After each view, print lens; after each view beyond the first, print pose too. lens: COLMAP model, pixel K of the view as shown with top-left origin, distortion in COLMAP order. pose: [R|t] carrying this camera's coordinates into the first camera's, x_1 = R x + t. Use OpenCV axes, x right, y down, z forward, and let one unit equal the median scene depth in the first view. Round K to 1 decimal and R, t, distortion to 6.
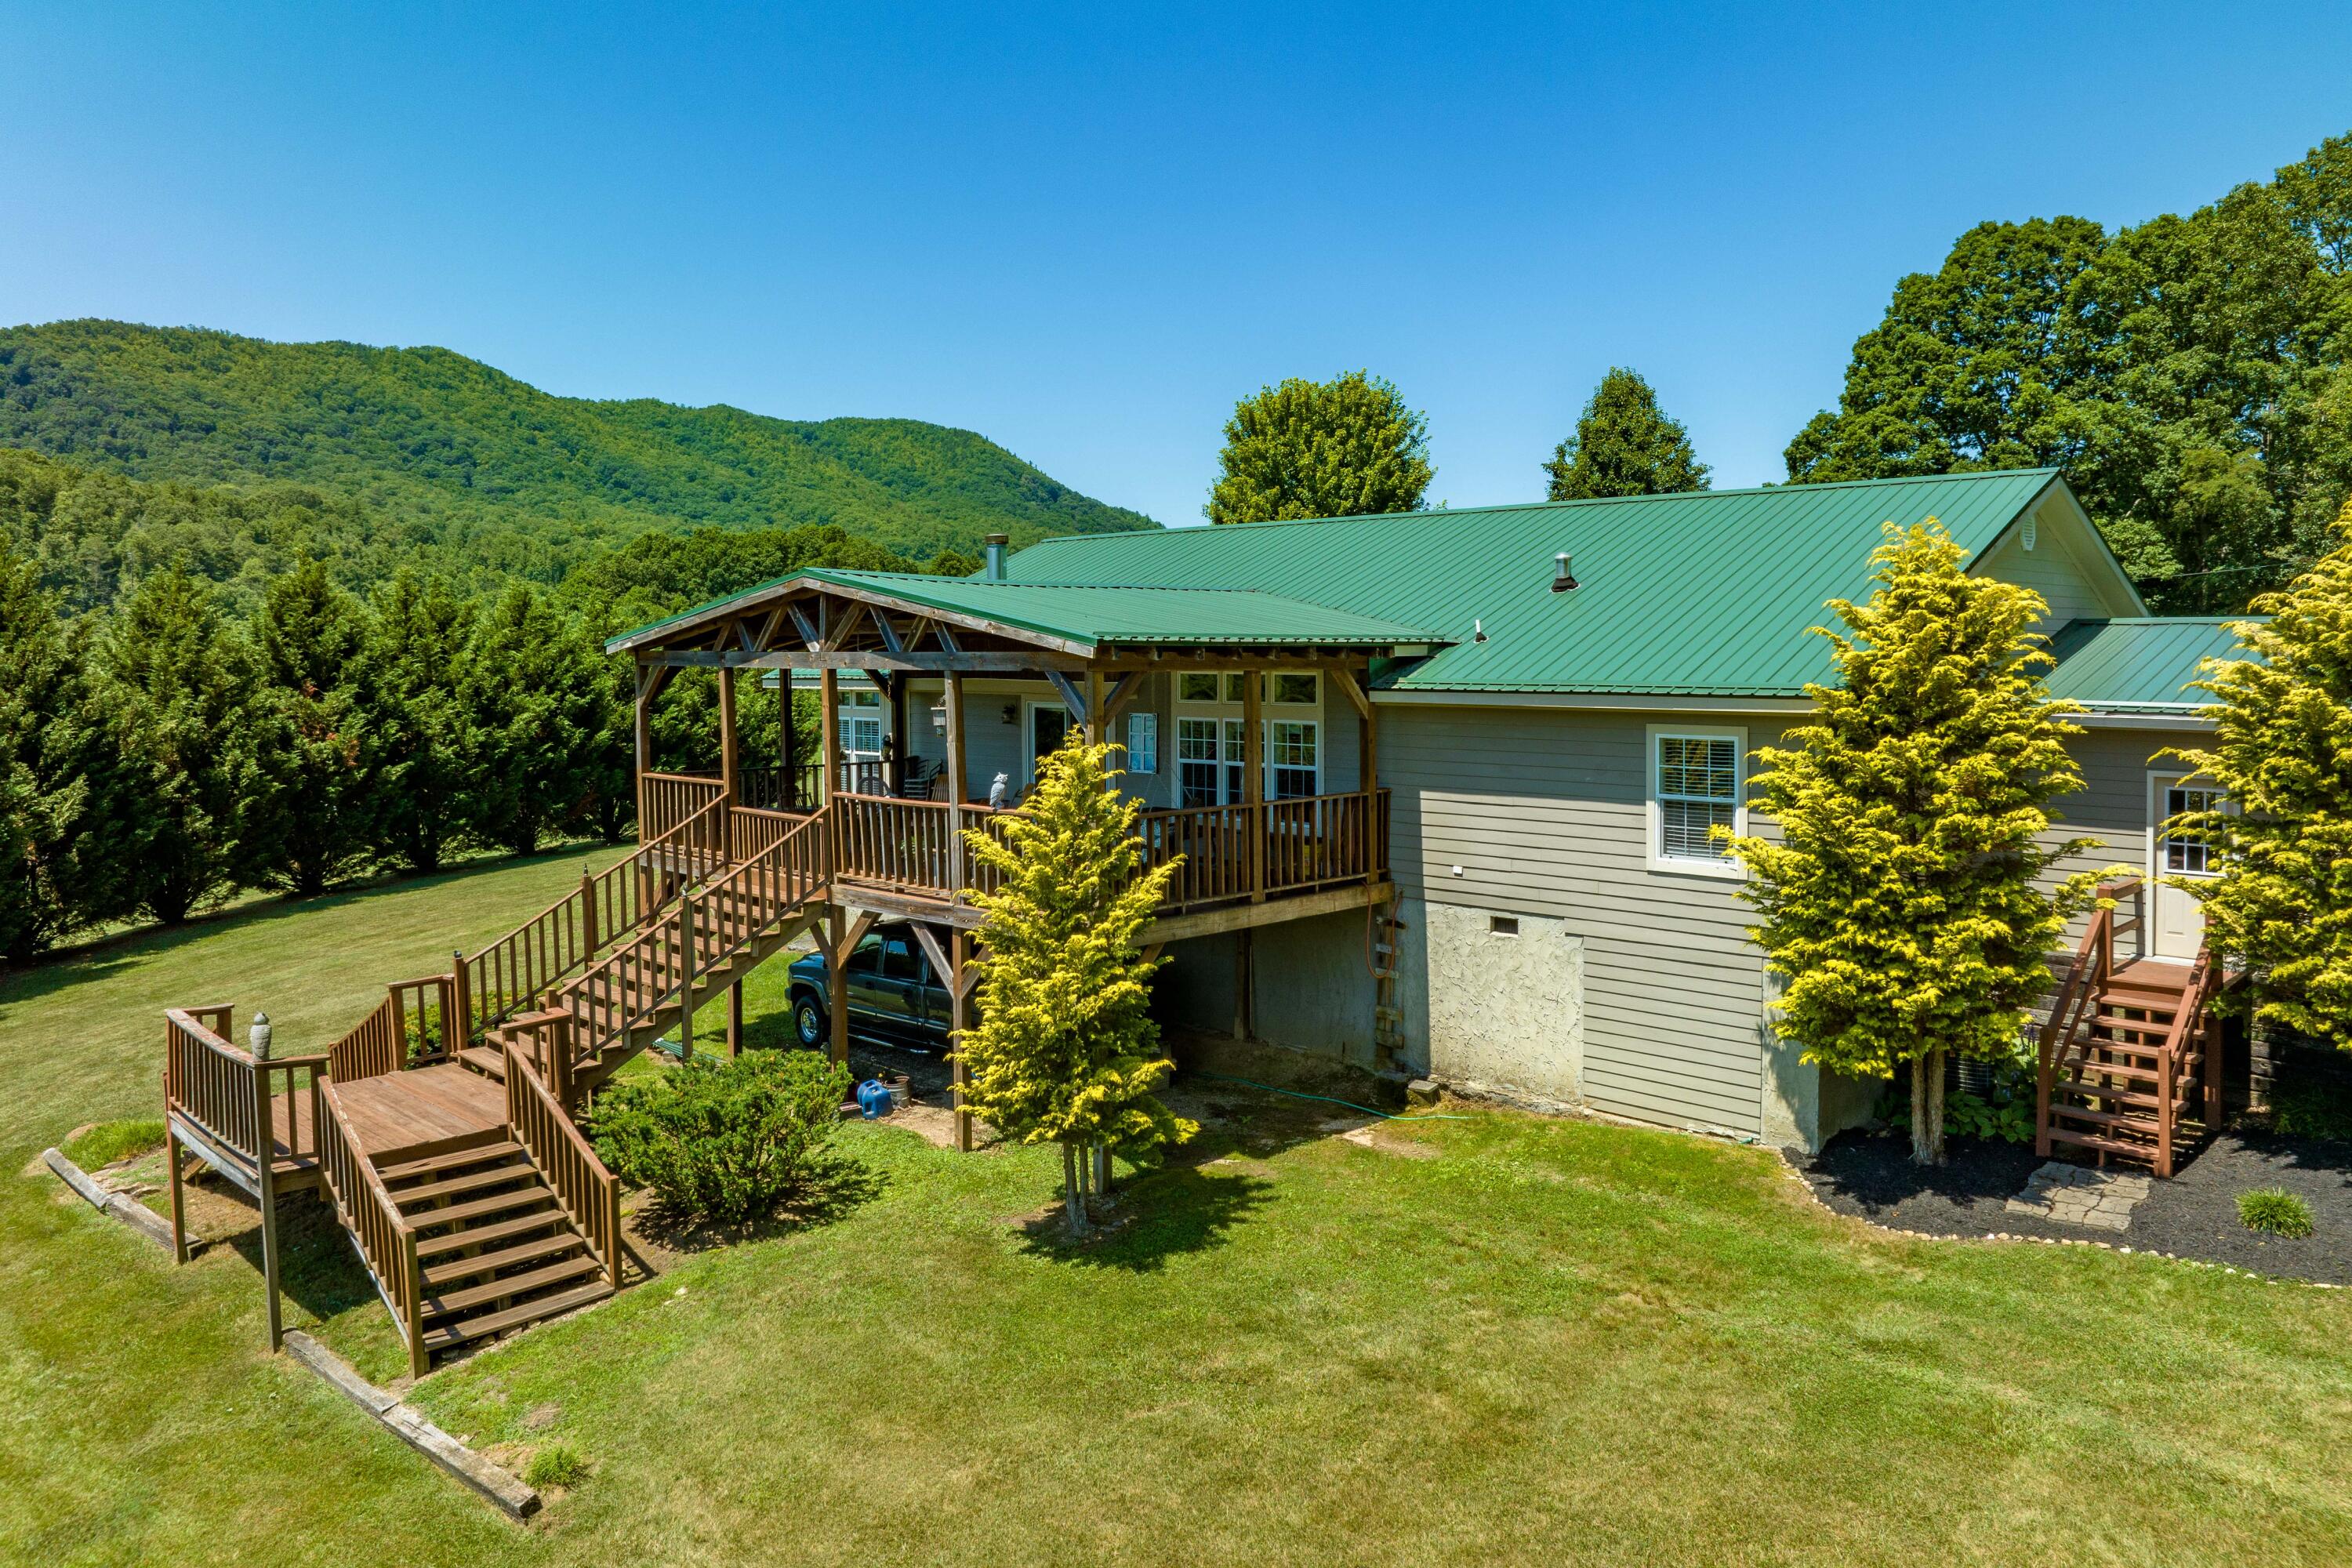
lens RADIAL K [[1666.6, 0, 1167.0], [0, 1666.6, 701.5], [0, 0, 1]] dist [-0.032624, -0.003157]
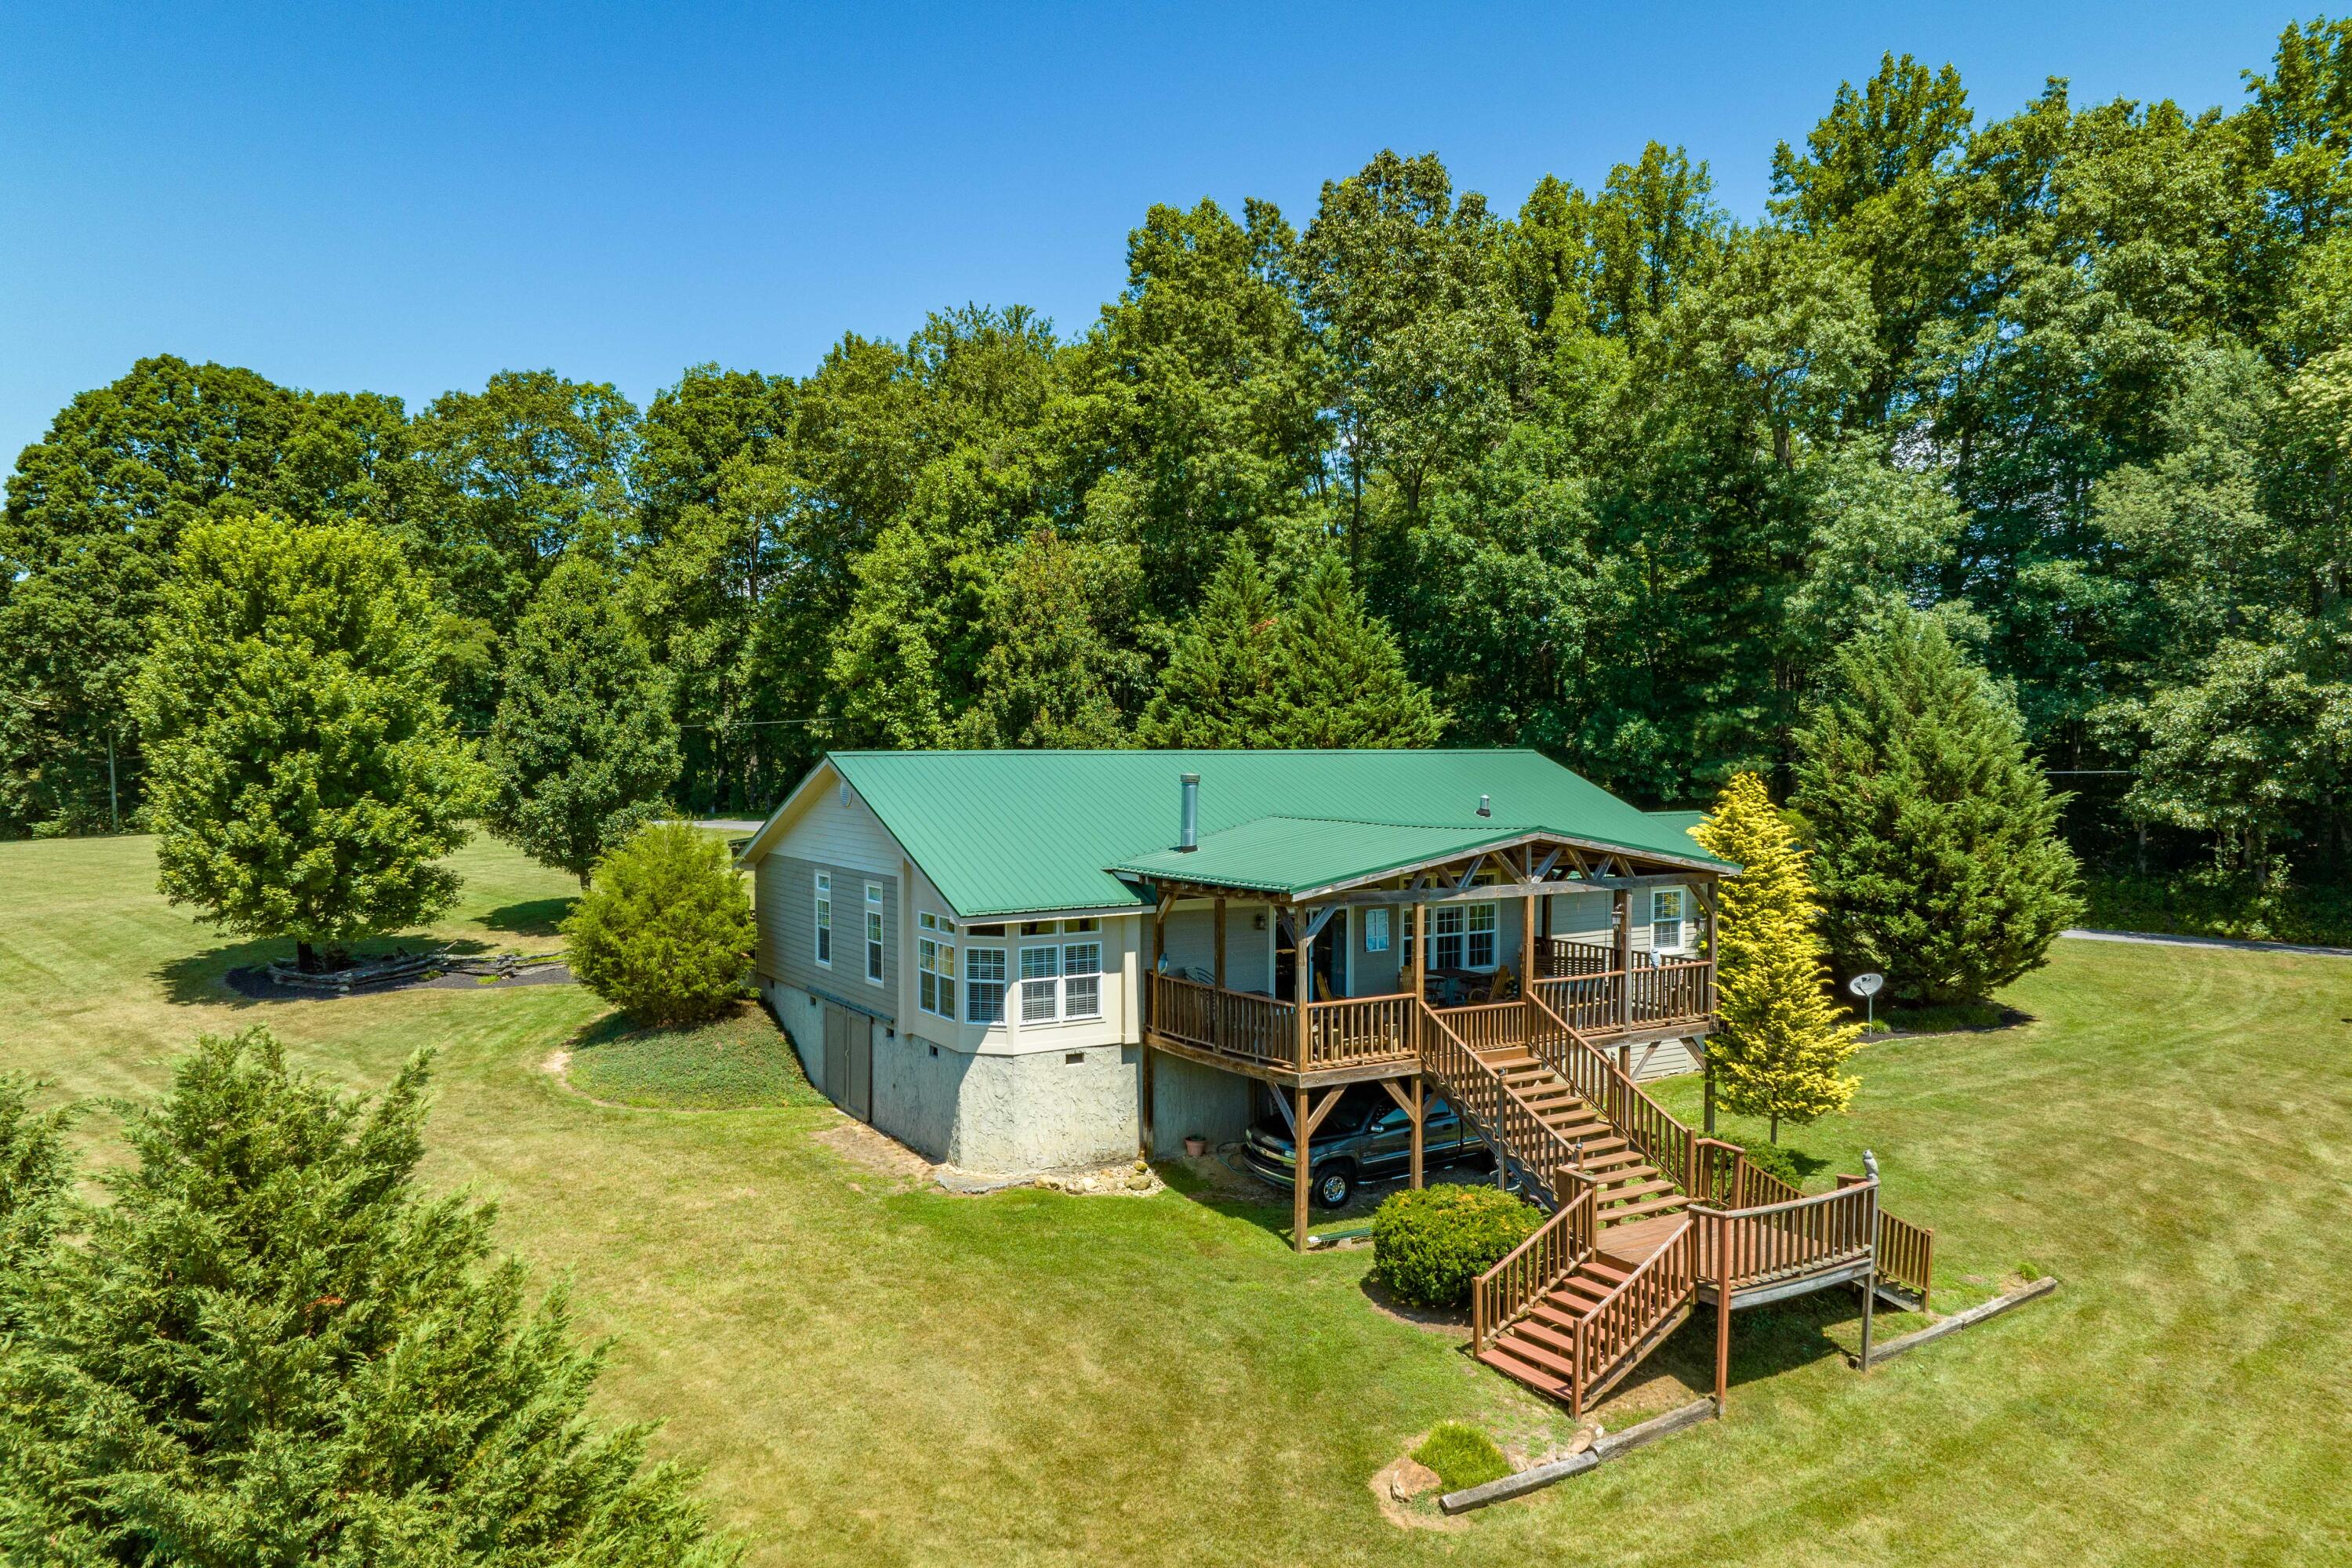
lens RADIAL K [[1666.6, 0, 1176.4], [0, 1666.6, 781.4], [0, 0, 1]] dist [-0.032624, -0.003157]
pose [[0.249203, -0.018313, 0.968278, -0.363923], [0.034484, 0.999355, 0.010026, -0.030612], [-0.967837, 0.030891, 0.249674, 0.213132]]
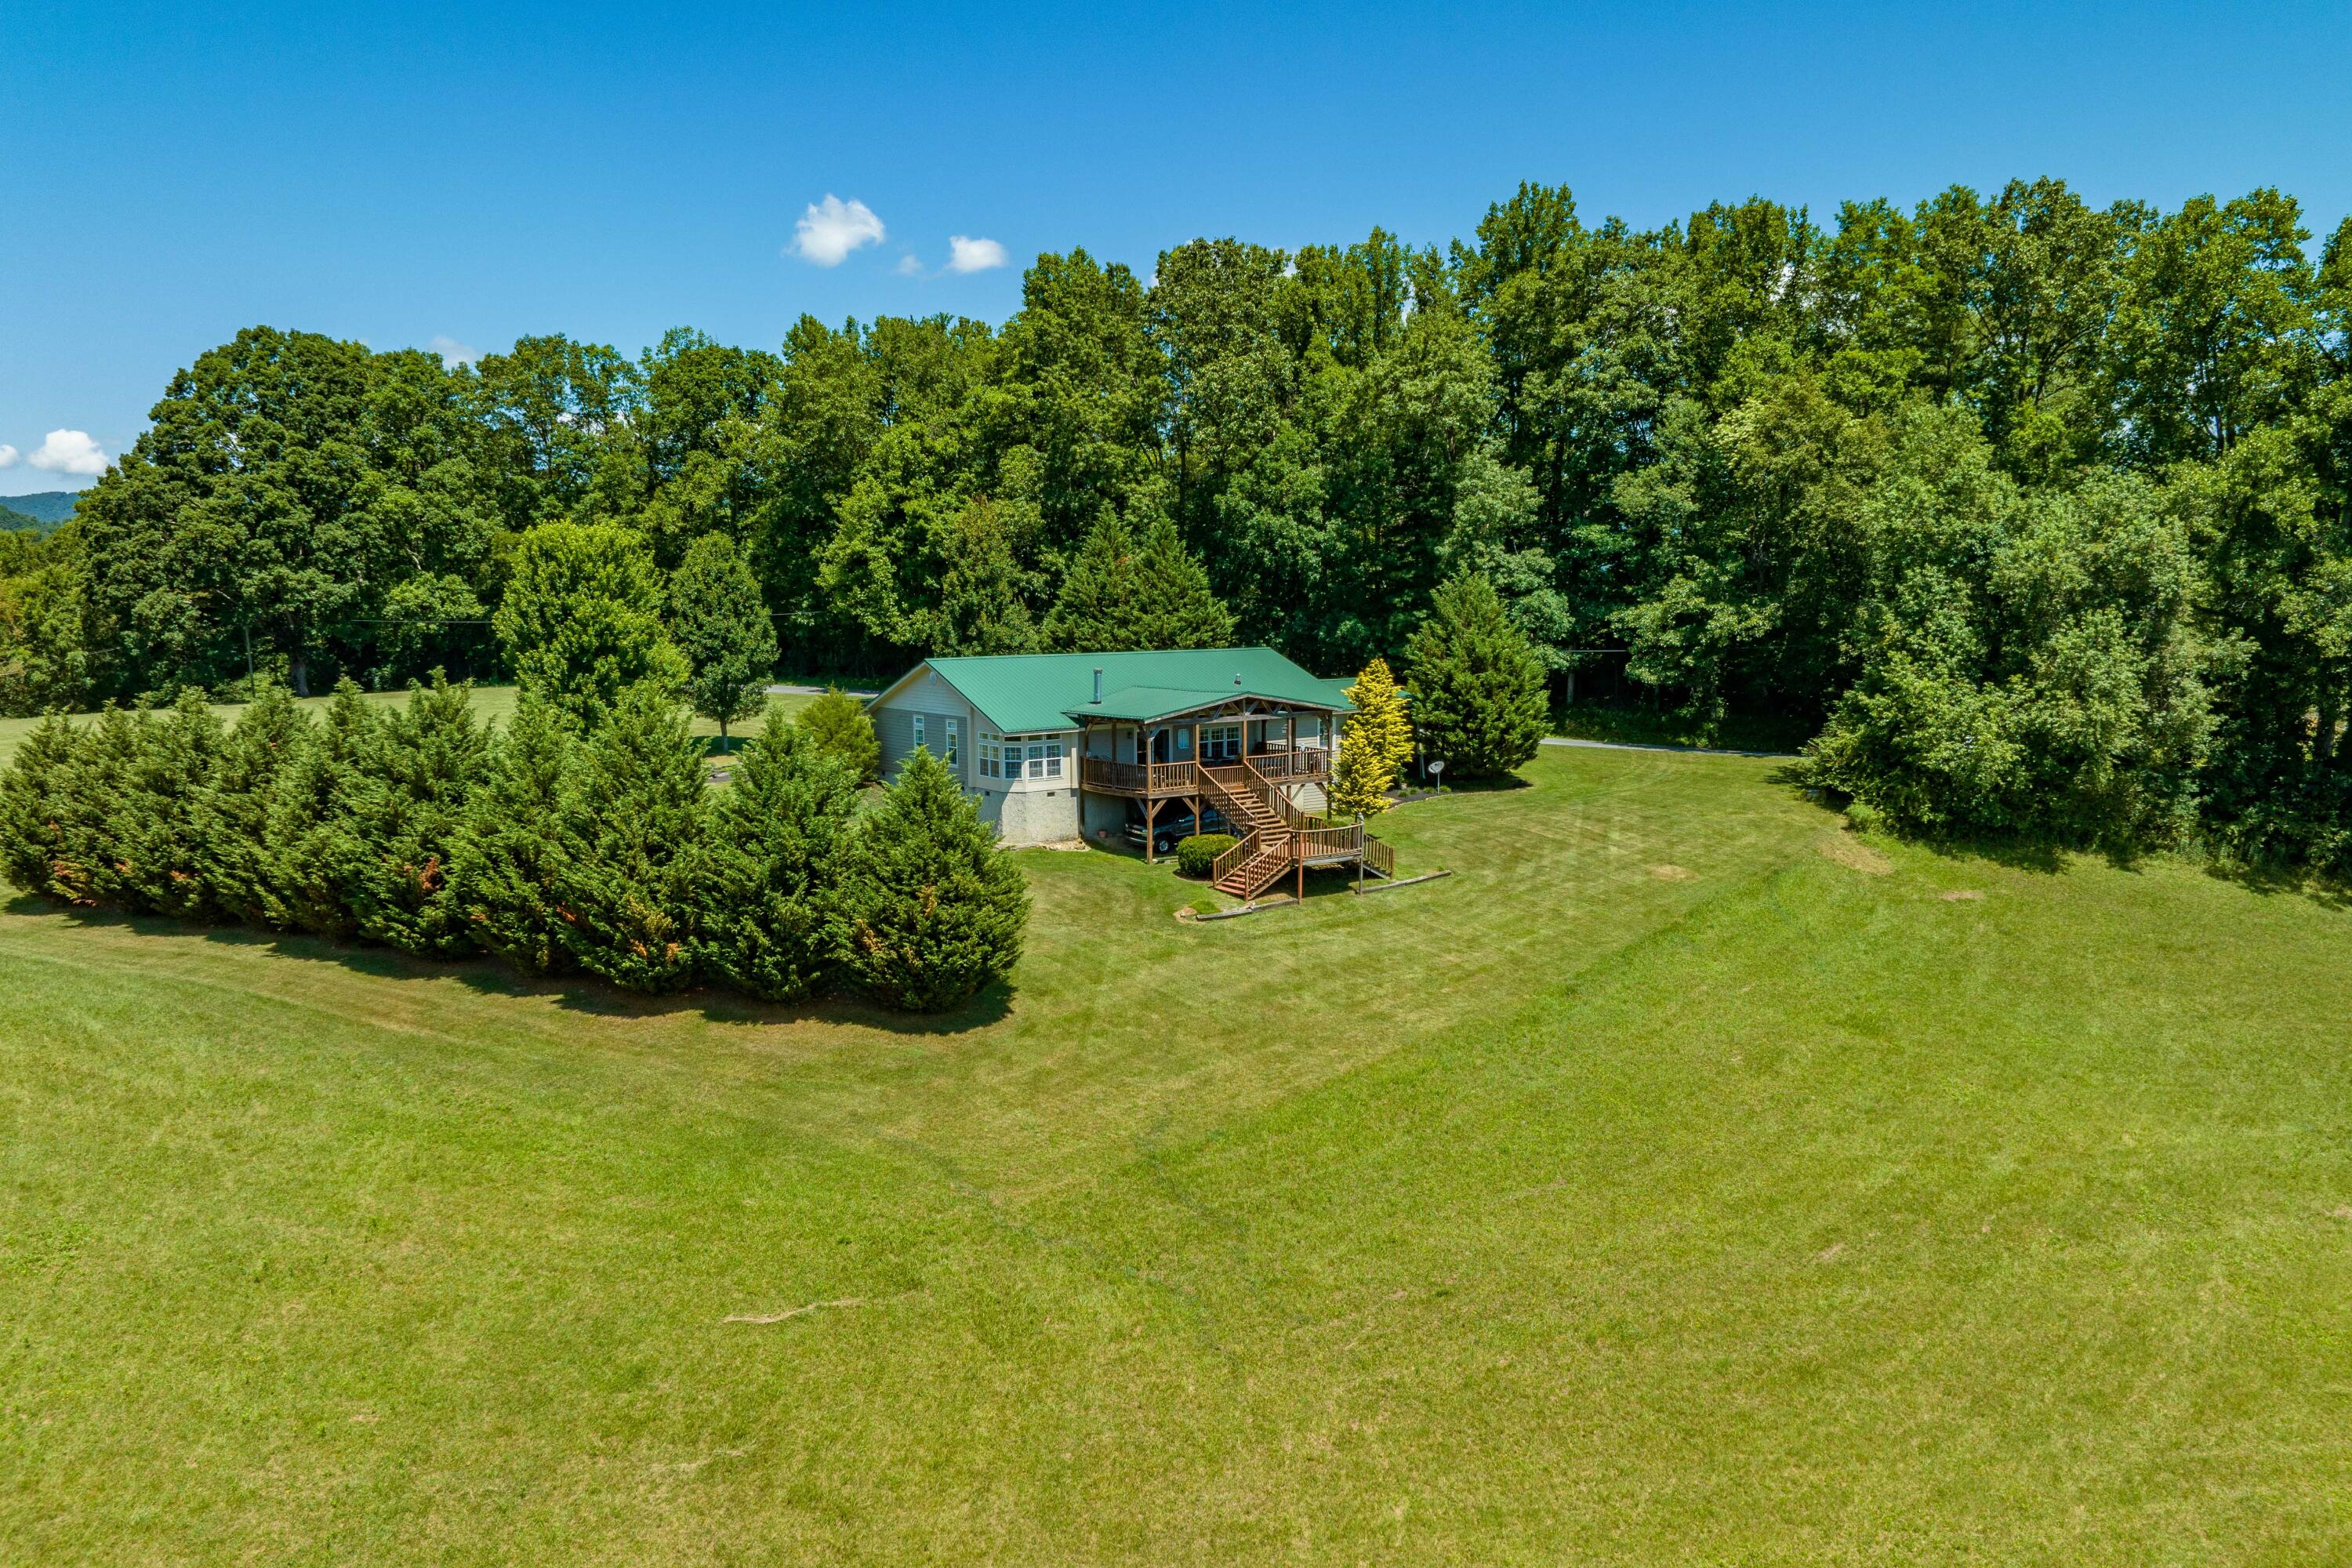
lens RADIAL K [[1666.6, 0, 1177.6], [0, 1666.6, 780.2], [0, 0, 1]] dist [-0.032624, -0.003157]
pose [[0.157660, -0.108750, 0.981487, -0.790100], [0.041469, 0.993770, 0.103450, -0.055931], [-0.986622, 0.024391, 0.161188, 0.136363]]
